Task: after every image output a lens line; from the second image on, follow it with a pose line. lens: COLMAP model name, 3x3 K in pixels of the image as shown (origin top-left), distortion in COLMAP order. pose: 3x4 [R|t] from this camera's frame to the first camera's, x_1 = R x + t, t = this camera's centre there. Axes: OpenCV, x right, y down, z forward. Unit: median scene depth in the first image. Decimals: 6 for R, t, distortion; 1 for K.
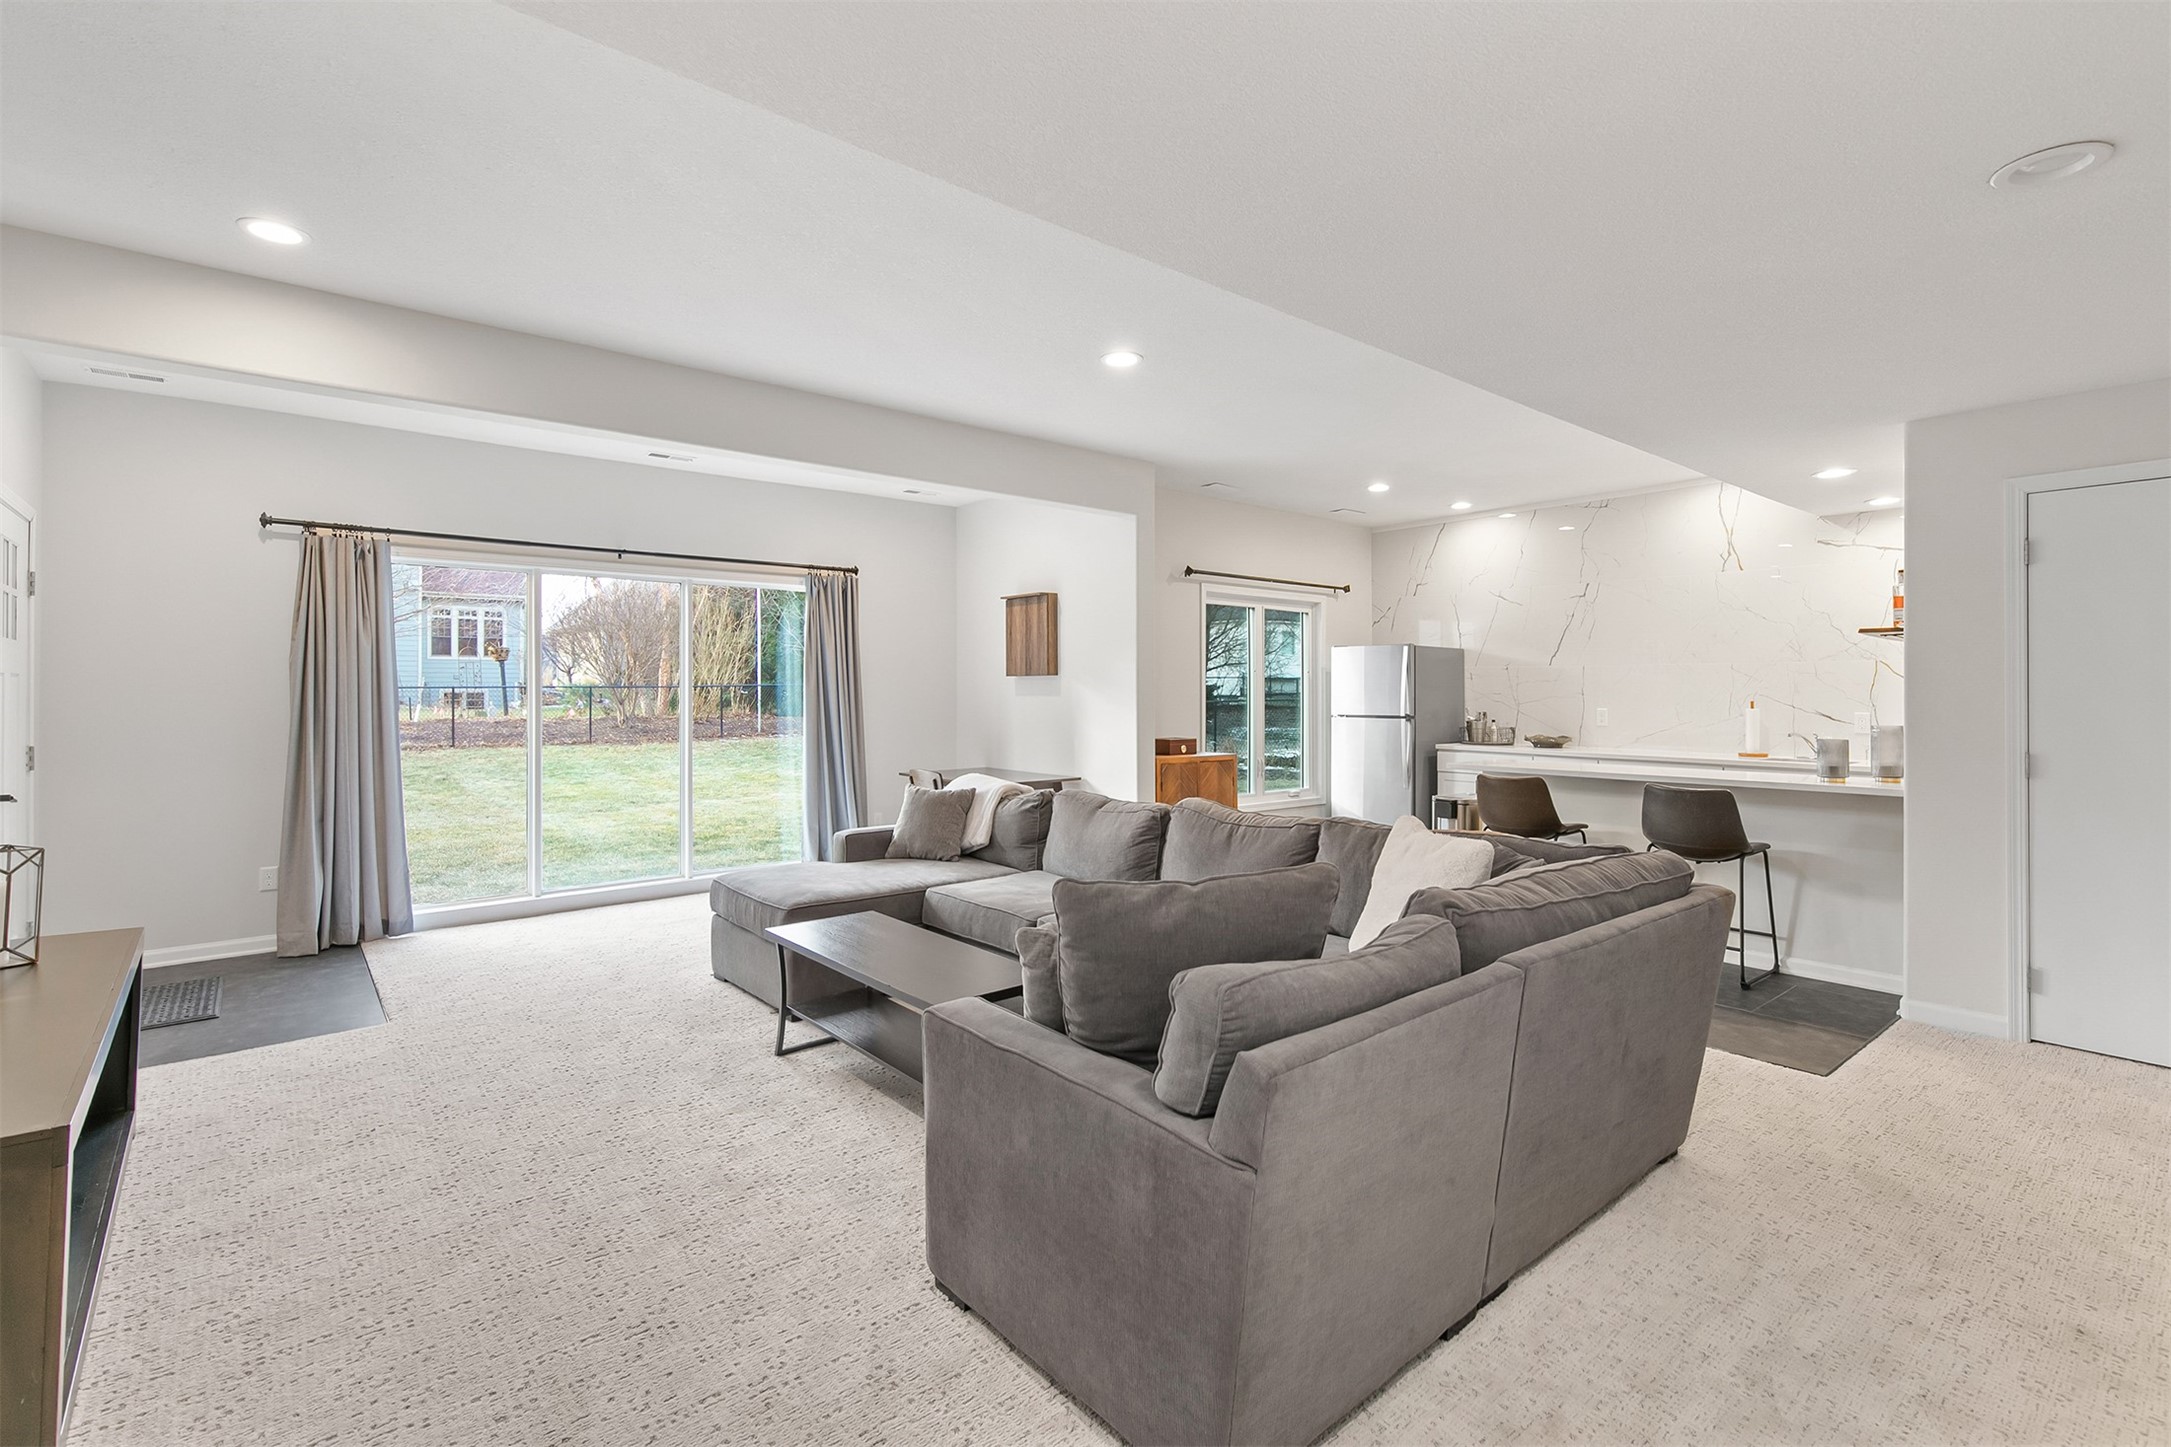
lens RADIAL K [[996.4, 0, 1085.8], [0, 996.4, 691.6], [0, 0, 1]] dist [-0.000477, -0.000093]
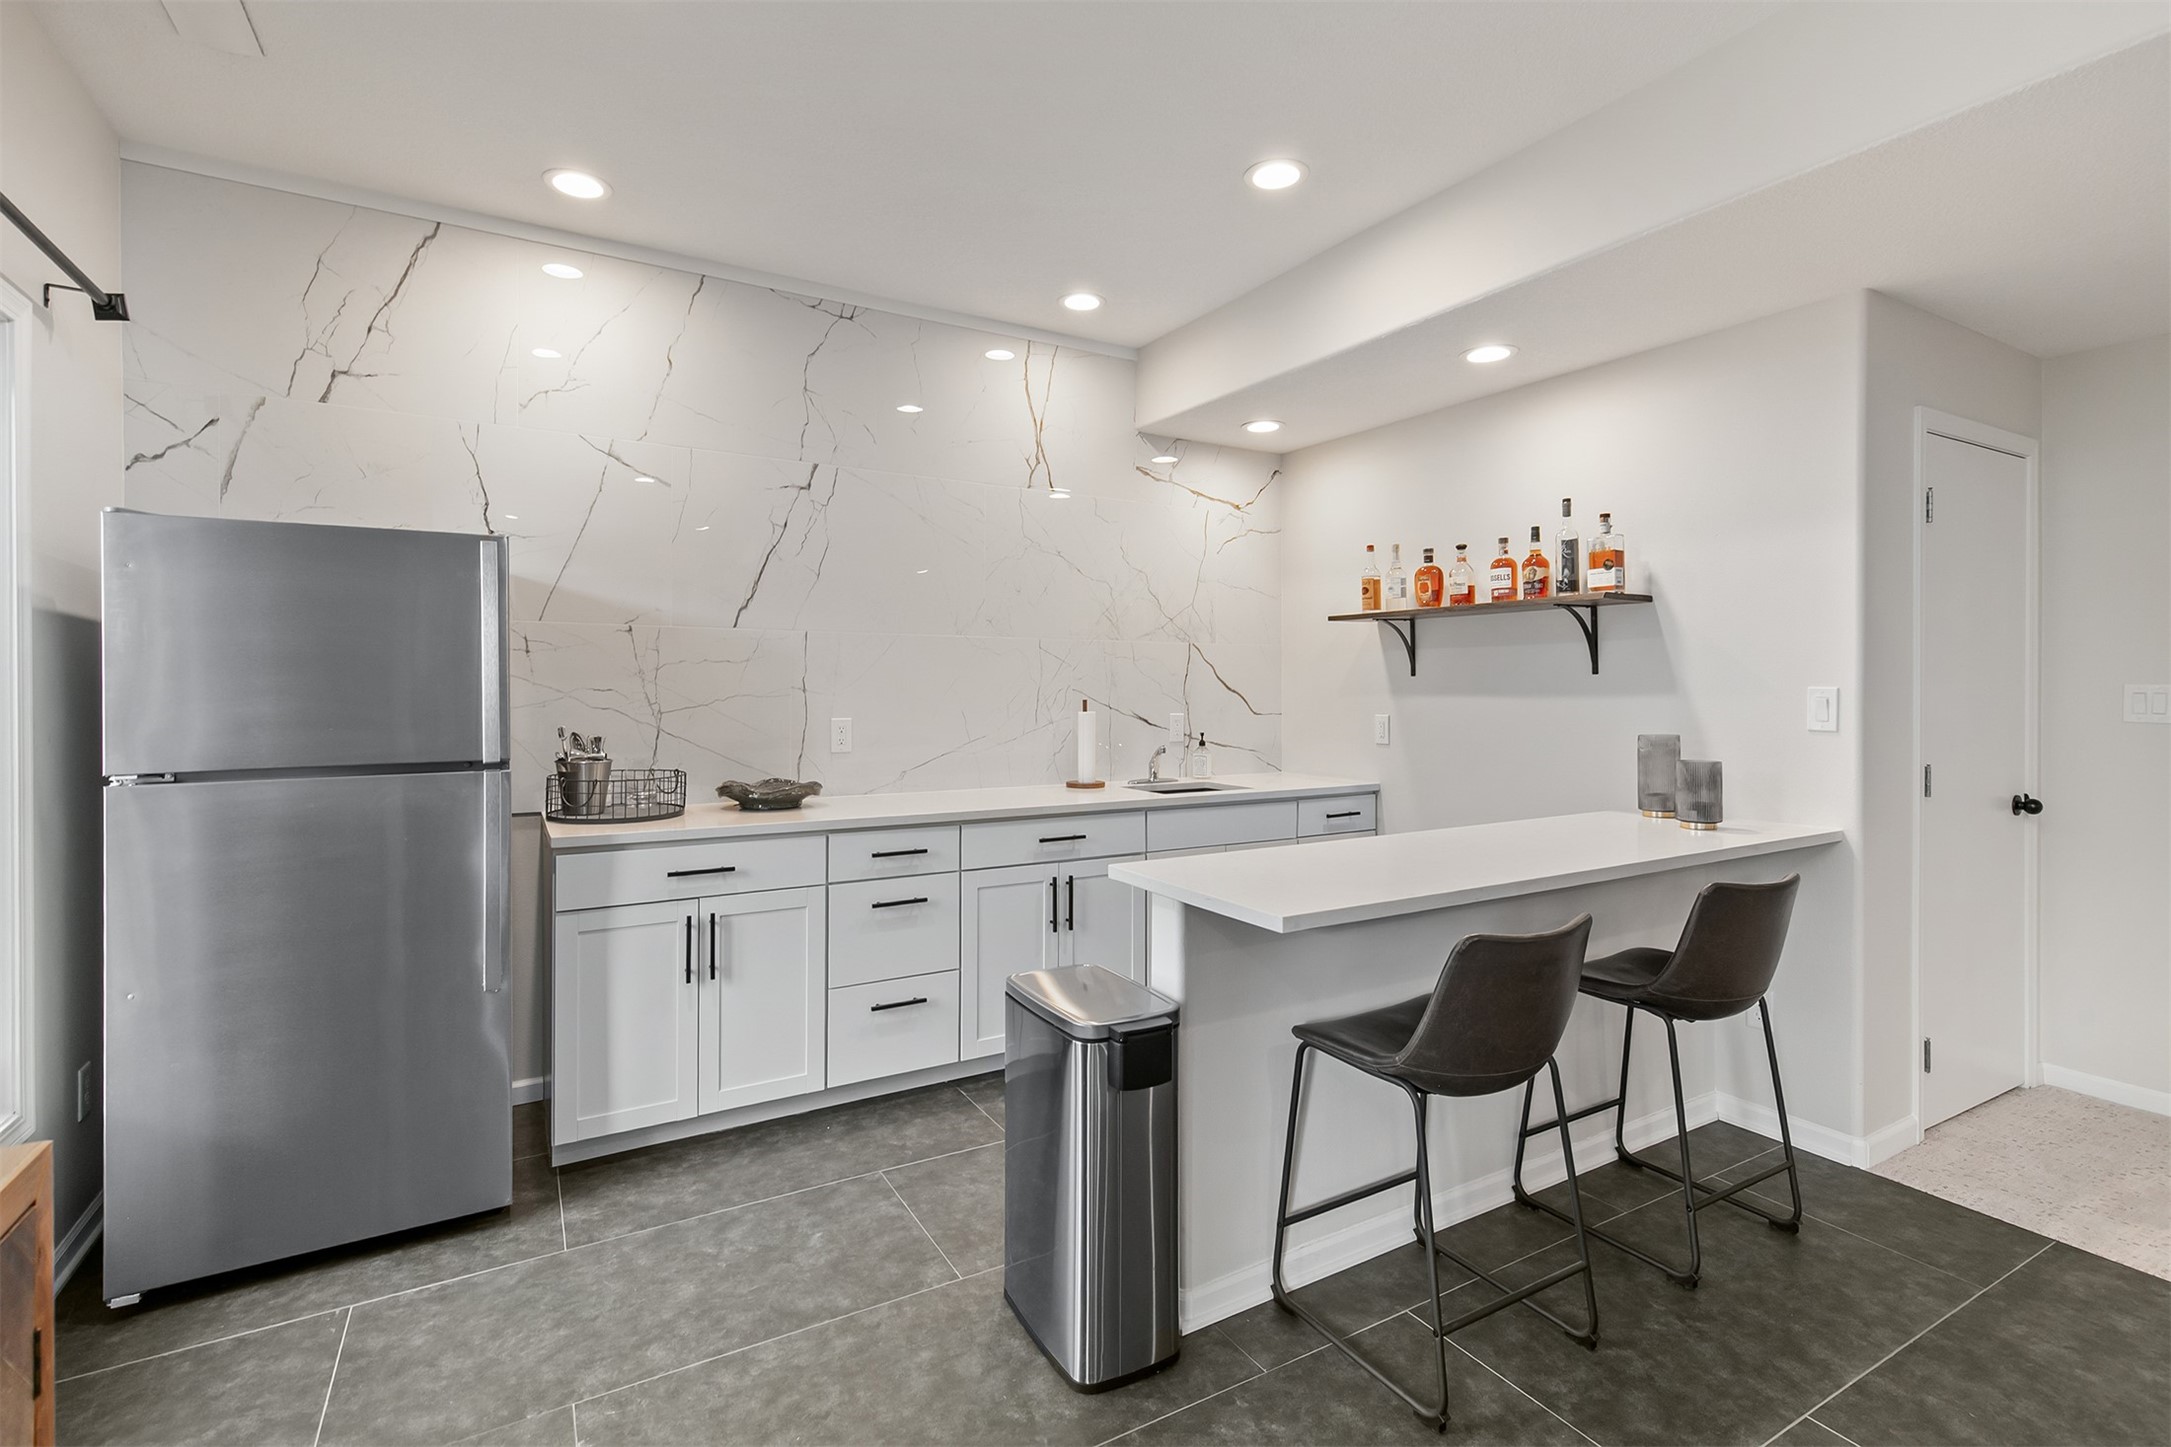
lens RADIAL K [[996.4, 0, 1085.8], [0, 996.4, 691.6], [0, 0, 1]] dist [-0.000477, -0.000093]
pose [[0.165684, -0.000499, 0.986179, 0.044020], [0.000648, 1.000000, 0.000397, 0.002454], [-0.986179, 0.000573, 0.165684, 0.775511]]
